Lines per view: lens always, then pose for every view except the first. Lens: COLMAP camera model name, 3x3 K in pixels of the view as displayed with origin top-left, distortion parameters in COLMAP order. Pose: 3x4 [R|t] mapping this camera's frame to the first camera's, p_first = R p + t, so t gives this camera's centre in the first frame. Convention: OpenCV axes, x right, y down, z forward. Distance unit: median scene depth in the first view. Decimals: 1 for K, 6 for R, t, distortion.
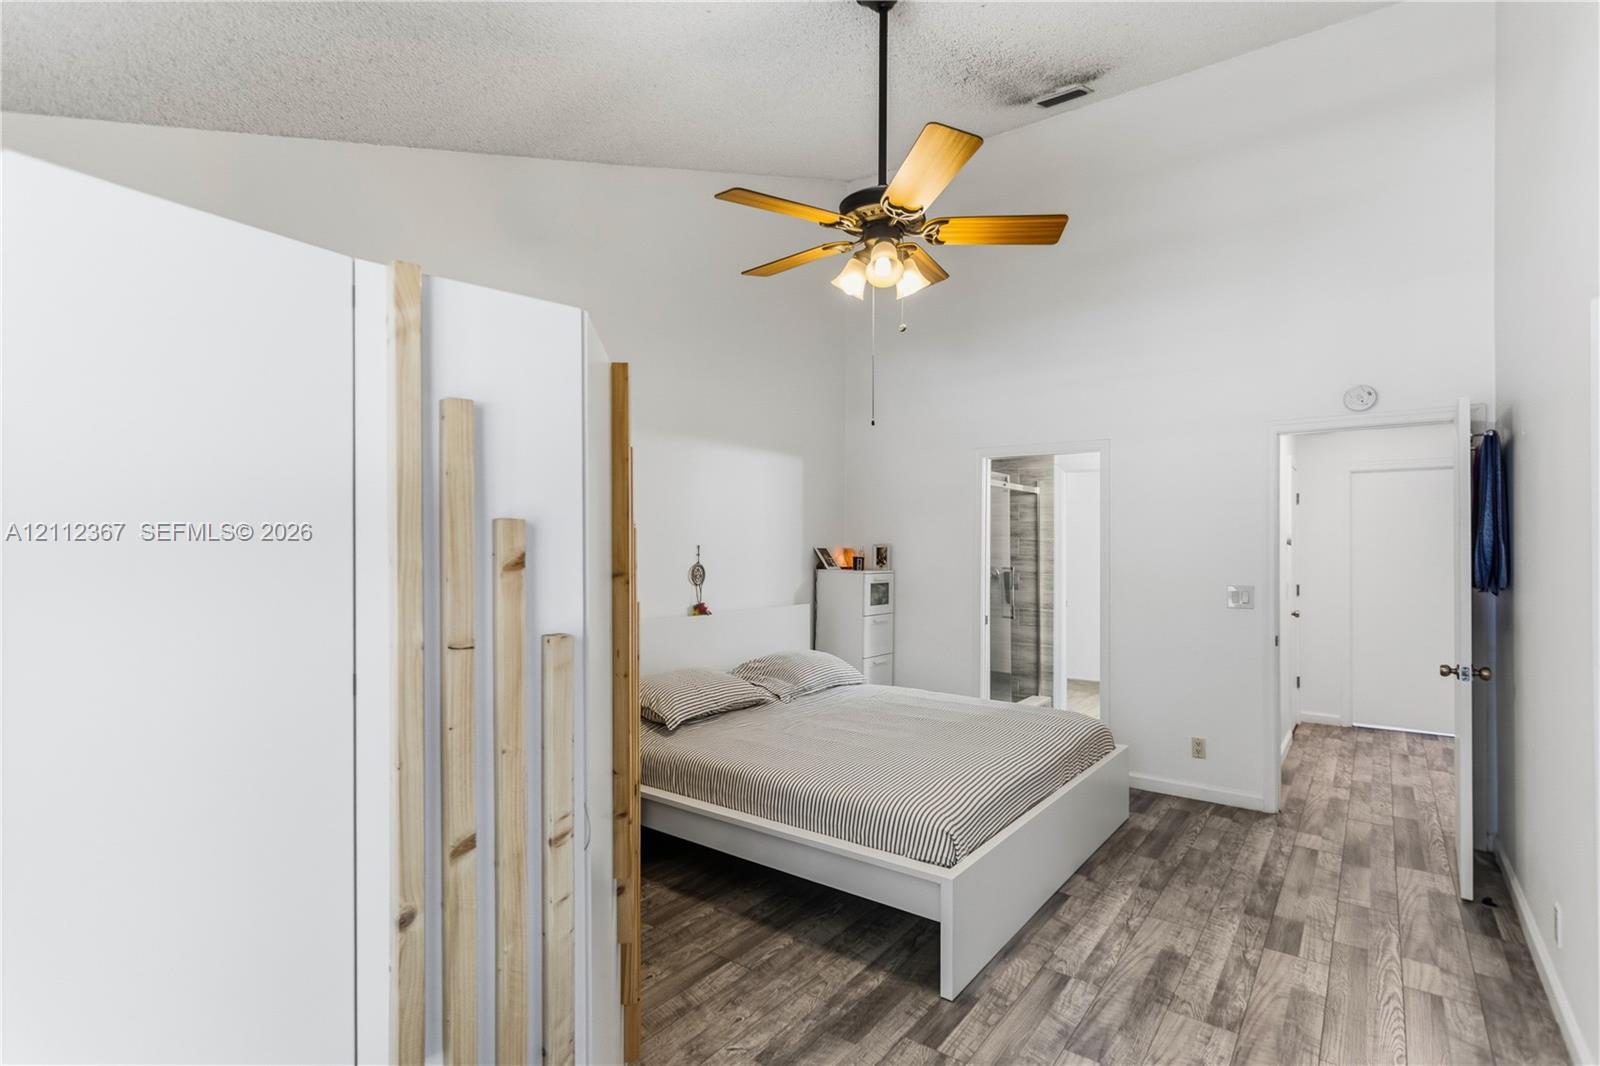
lens RADIAL K [[775.1, 0, 804.8], [0, 775.1, 539.5], [0, 0, 1]] dist [0.015006, -0.002767]
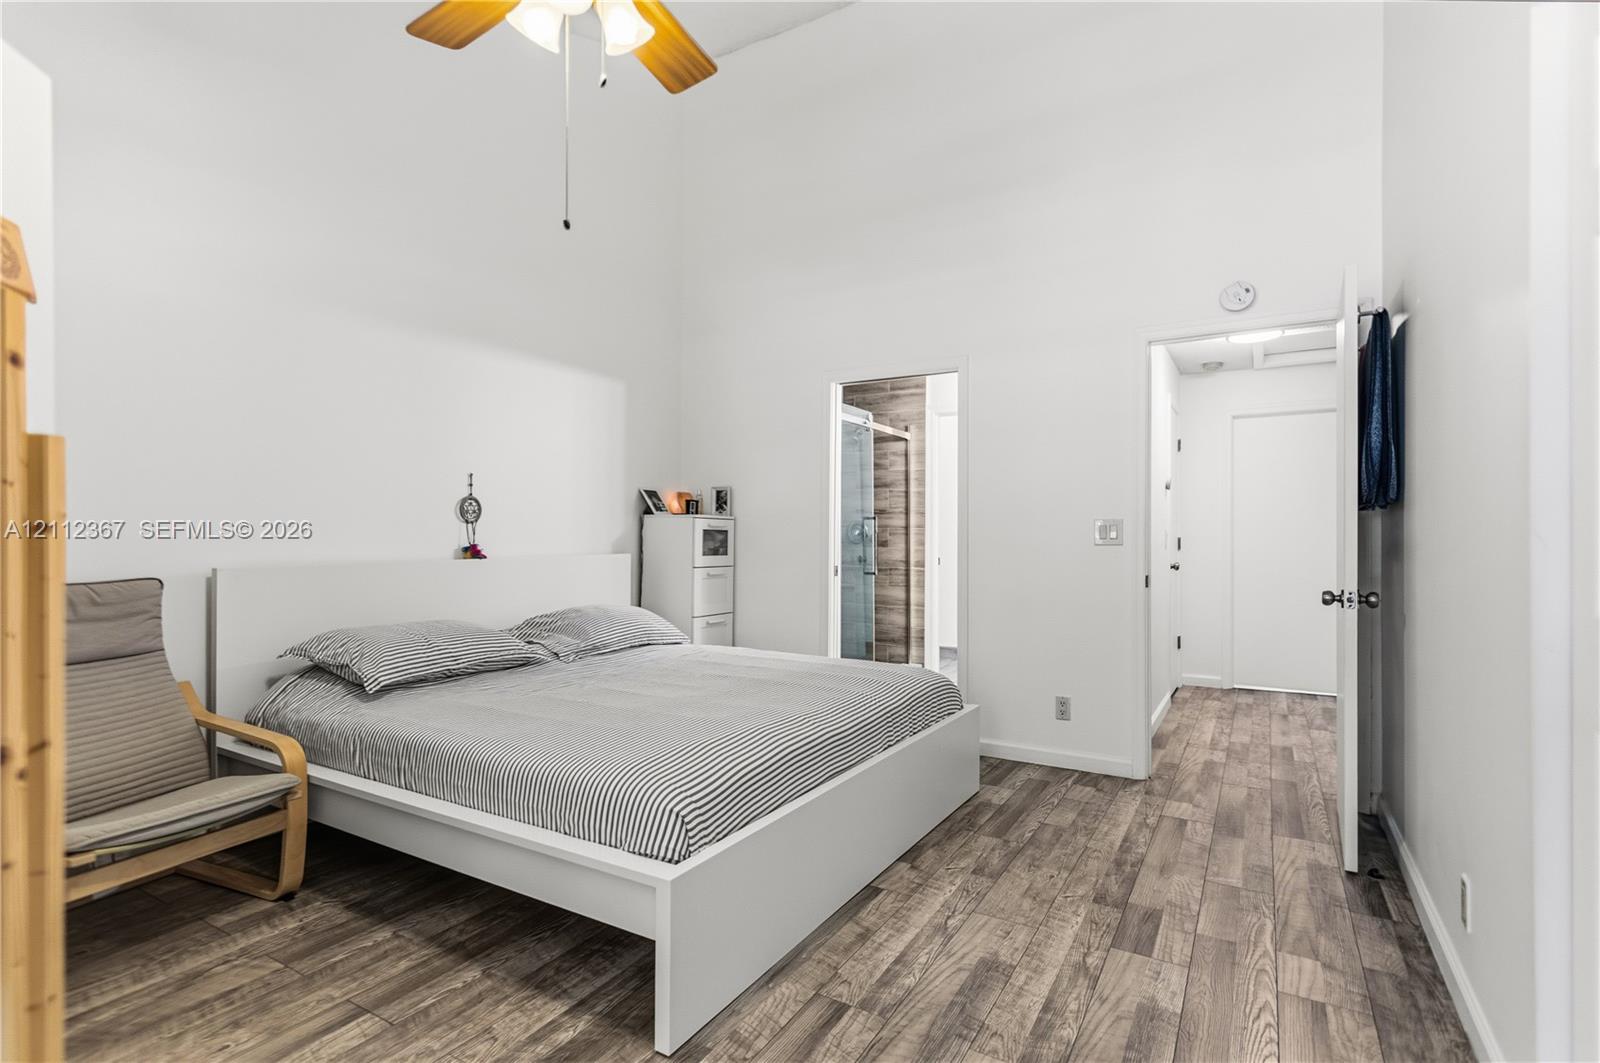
lens RADIAL K [[775.1, 0, 804.8], [0, 775.1, 535.1], [0, 0, 1]] dist [0.015006, -0.002767]
pose [[0.994976, 0.000216, 0.100117, 0.182996], [-0.000664, 0.999990, 0.004448, 0.097785], [-0.100115, -0.004492, 0.994966, 0.232110]]
